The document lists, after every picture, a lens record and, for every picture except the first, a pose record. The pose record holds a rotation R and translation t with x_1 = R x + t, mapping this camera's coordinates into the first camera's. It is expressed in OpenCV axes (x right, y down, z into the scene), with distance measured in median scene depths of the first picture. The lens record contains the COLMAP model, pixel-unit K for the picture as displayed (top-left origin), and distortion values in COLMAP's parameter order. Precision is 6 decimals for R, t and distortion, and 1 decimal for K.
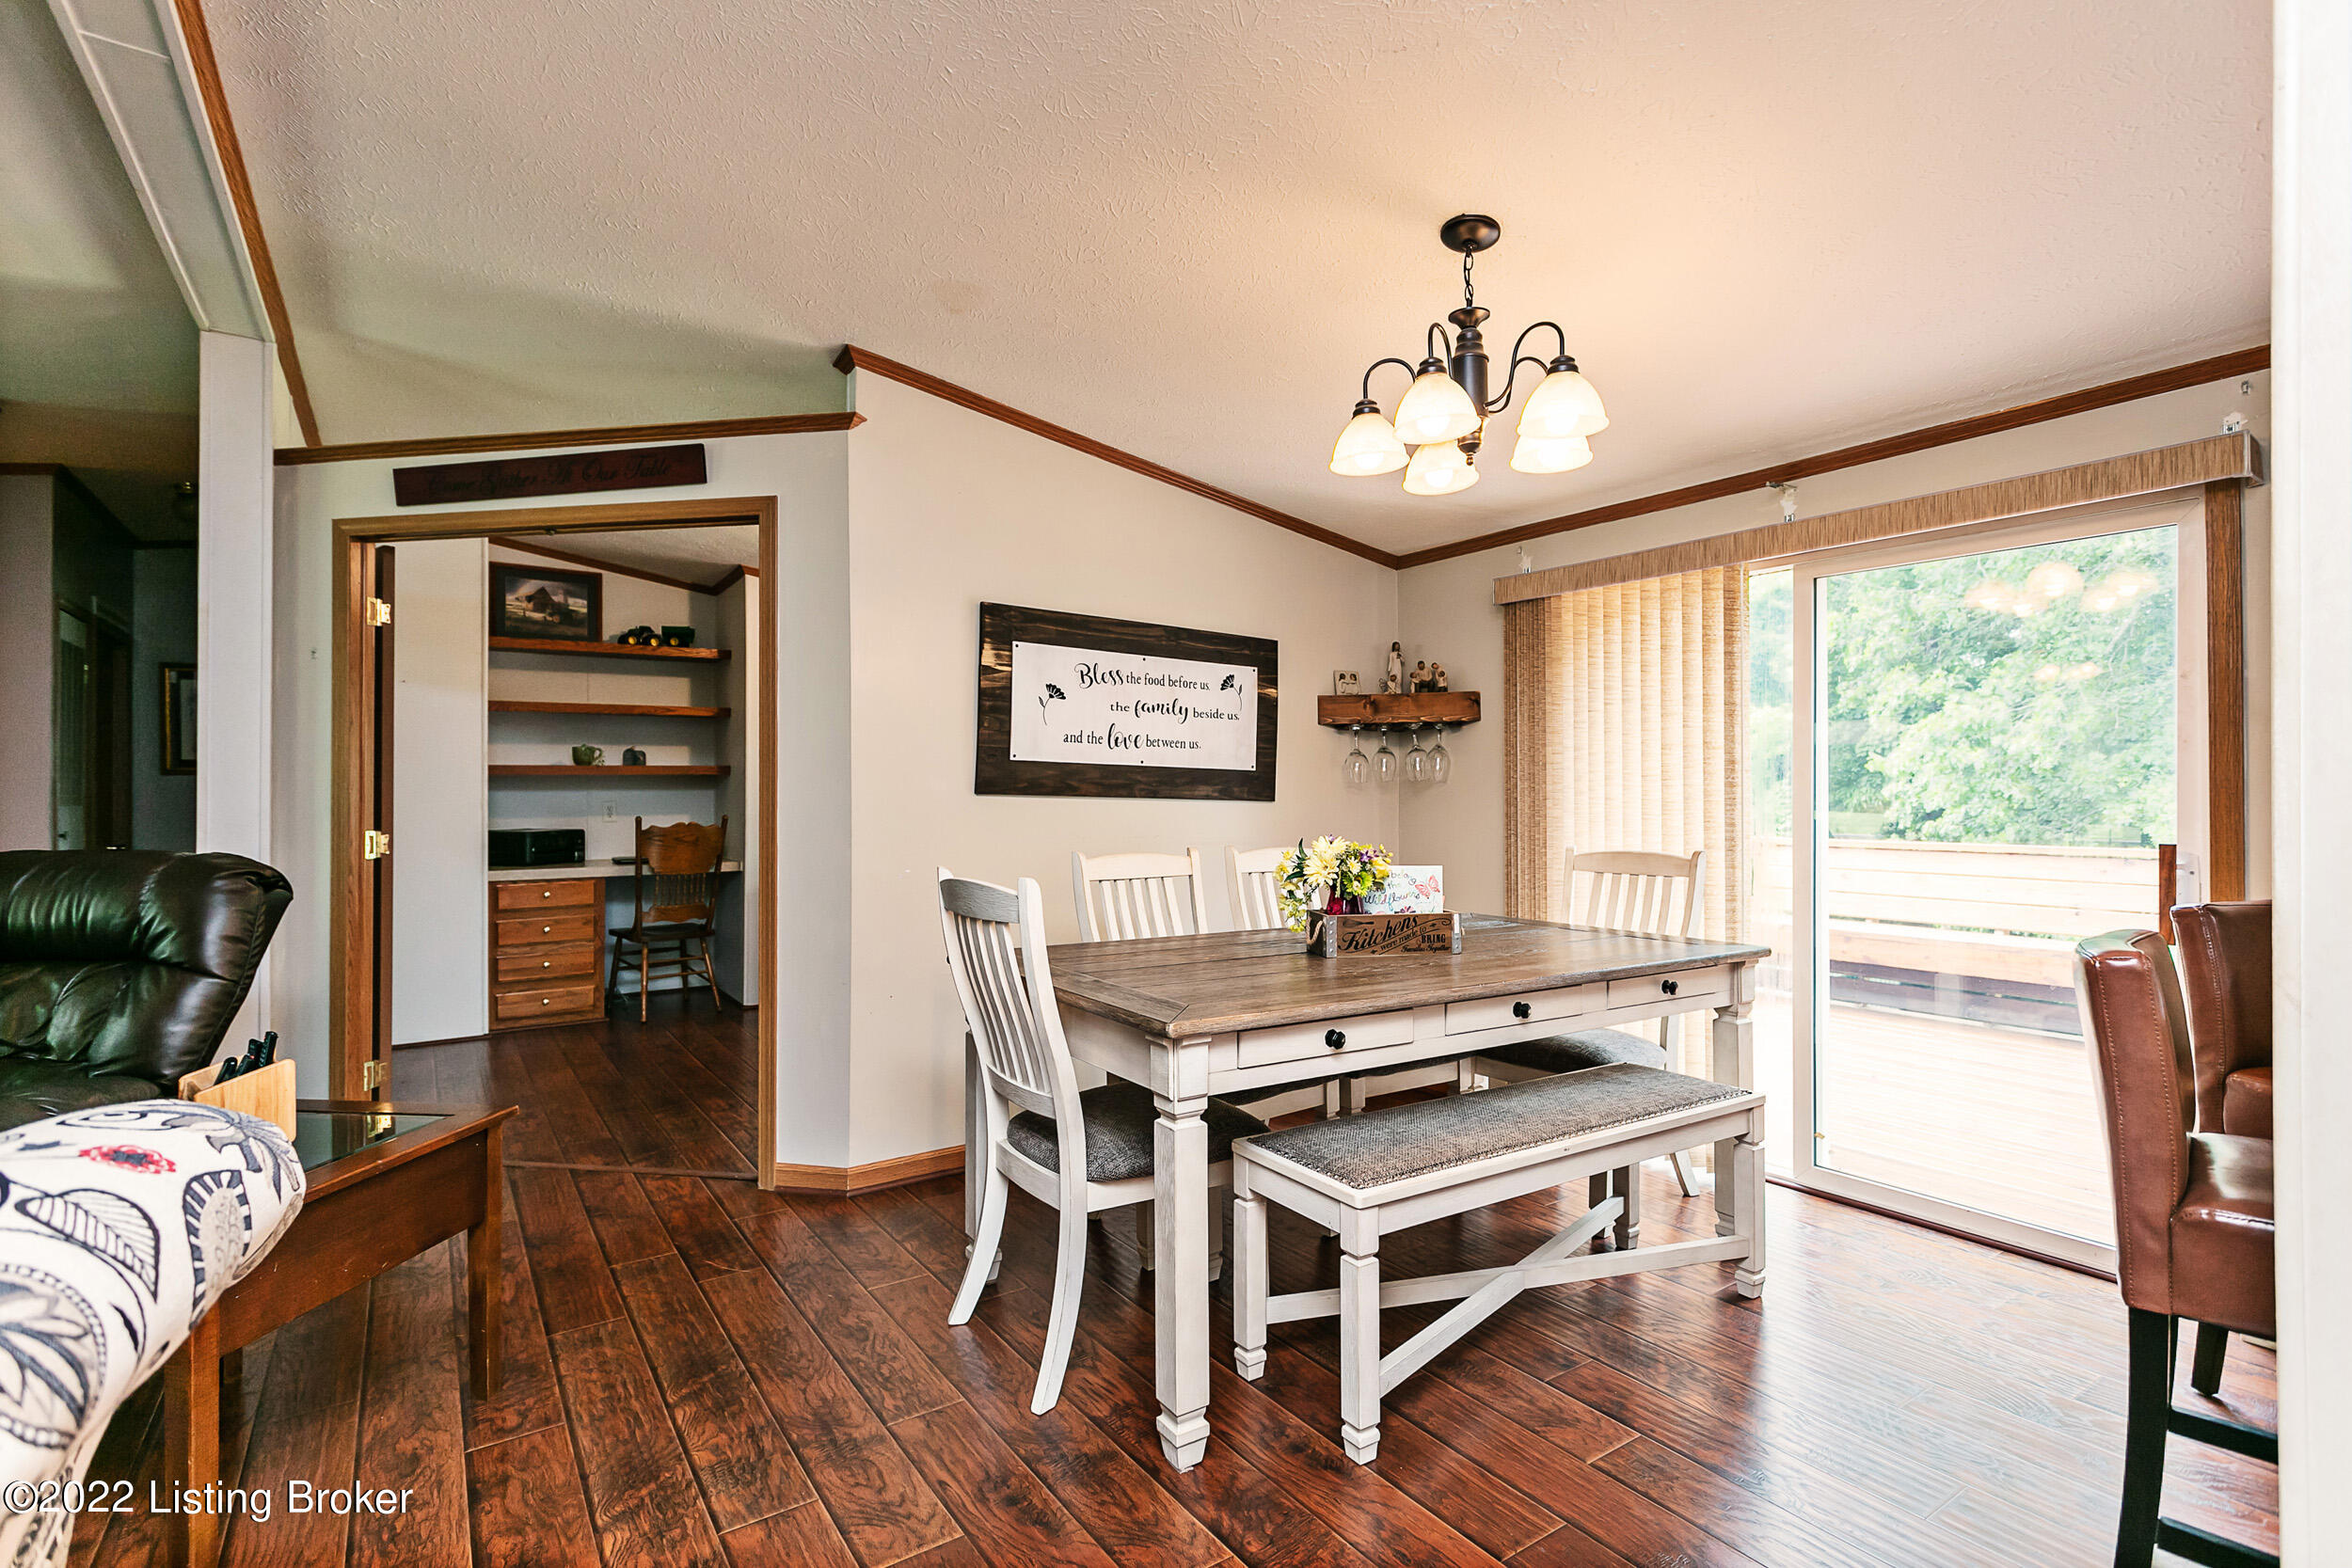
lens RADIAL K [[1137.5, 0, 1176.0], [0, 1137.5, 784.0], [0, 0, 1]] dist [0.000394, 0.000419]
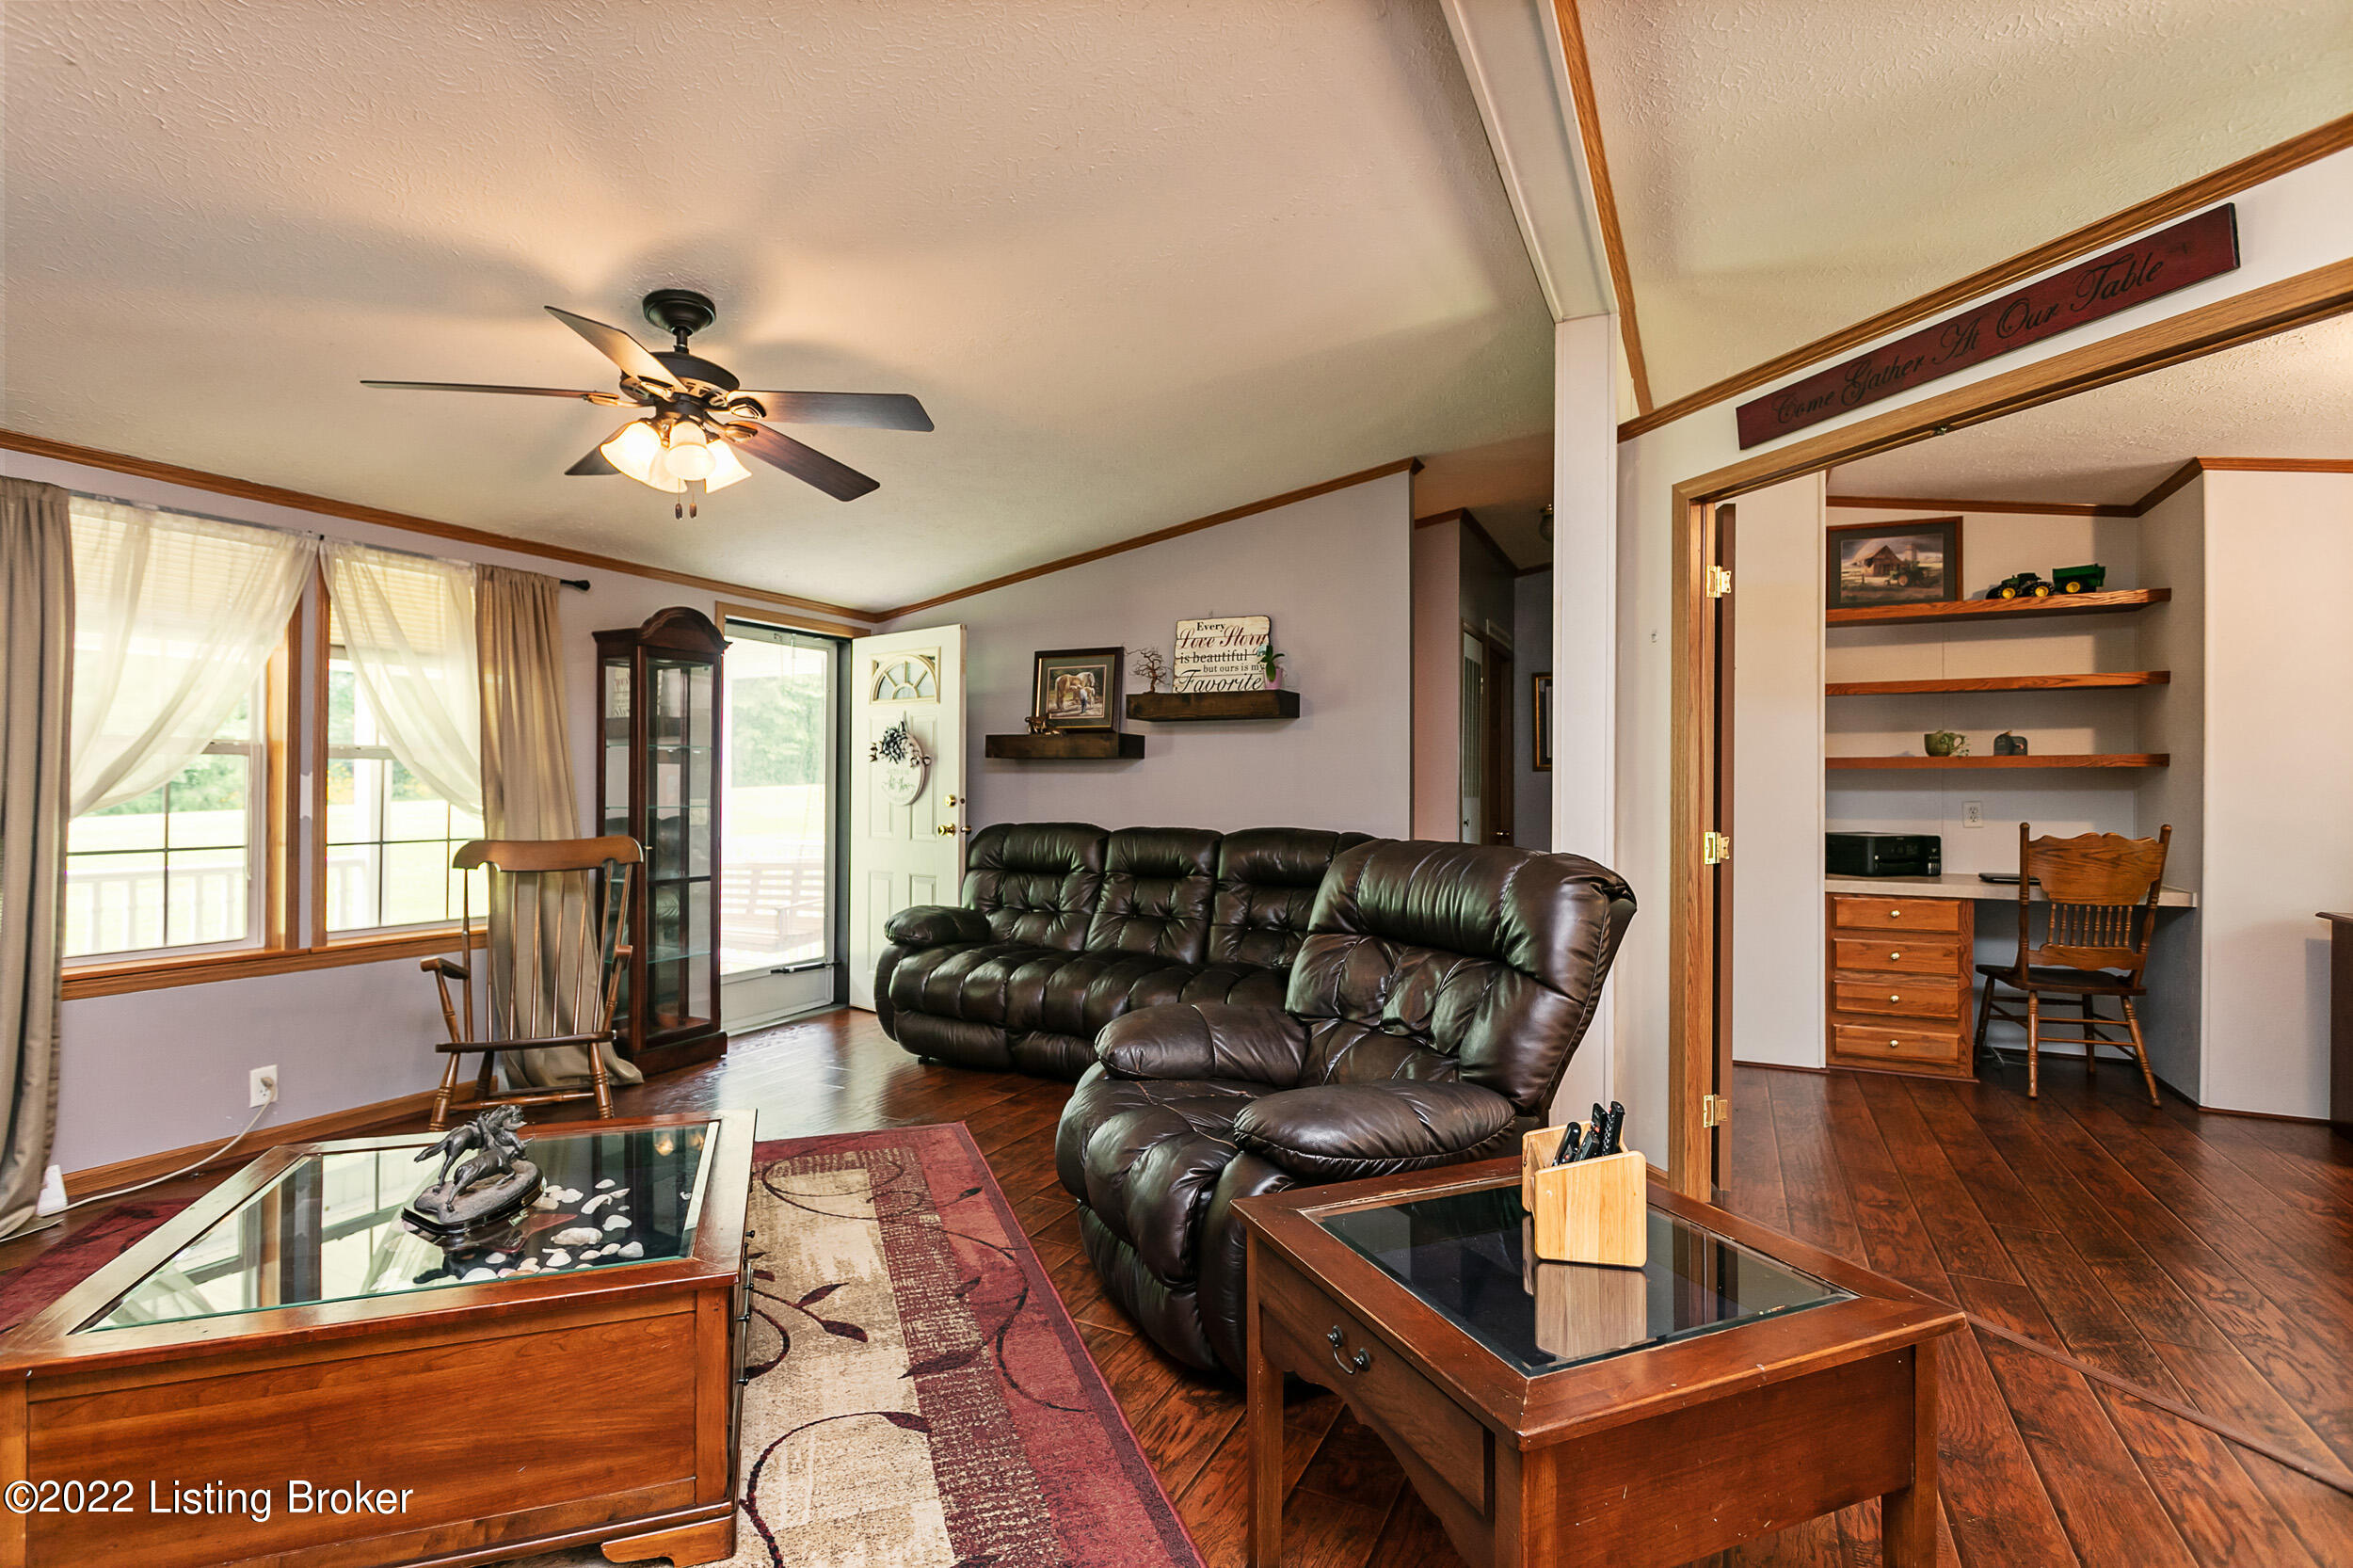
lens RADIAL K [[1109.8, 0, 1170.2], [0, 1109.8, 775.0], [0, 0, 1]] dist [0.001520, 0.000680]
pose [[0.497083, -0.001950, -0.867701, -0.126446], [-0.001736, 0.999993, -0.003241, 0.000440], [0.867701, 0.003118, 0.497076, 0.156780]]
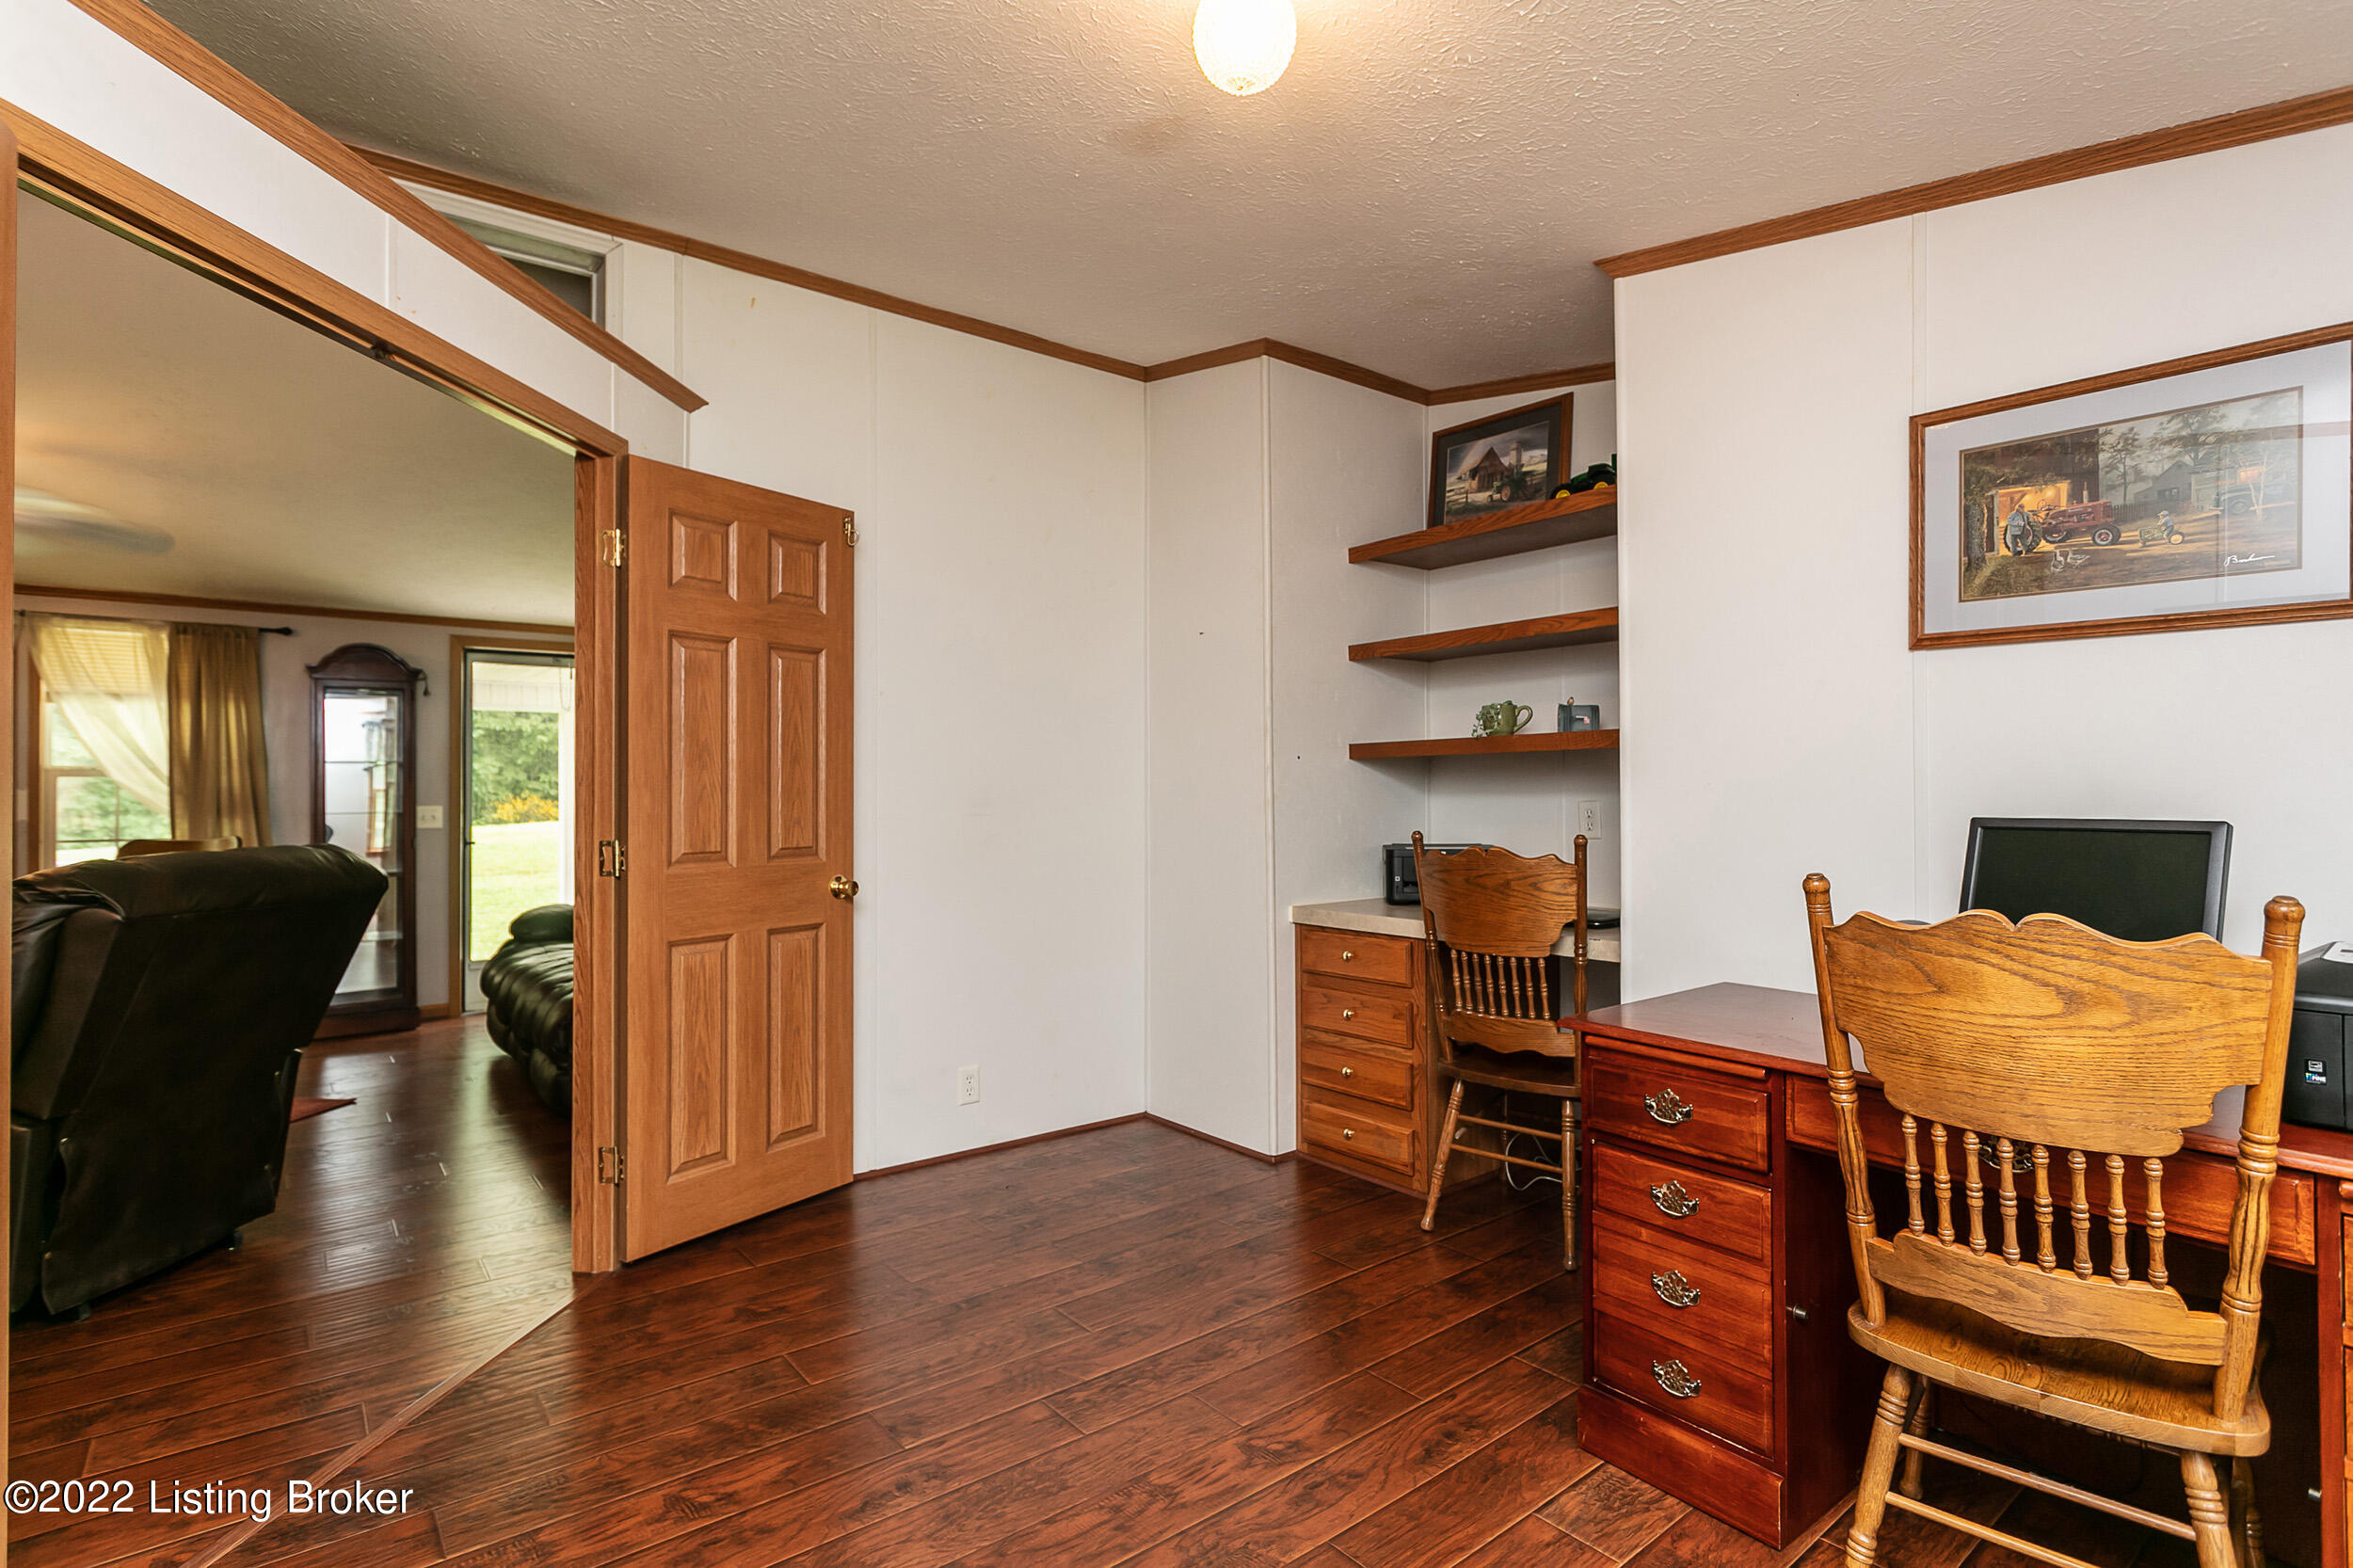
lens RADIAL K [[1133.5, 0, 1176.5], [0, 1133.5, 784.0], [0, 0, 1]] dist [-0.024146, 0.000184]
pose [[0.082136, -0.004875, -0.996609, 0.036541], [0.007684, 0.999961, -0.004258, 0.009525], [0.996592, -0.007308, 0.082170, 0.928704]]
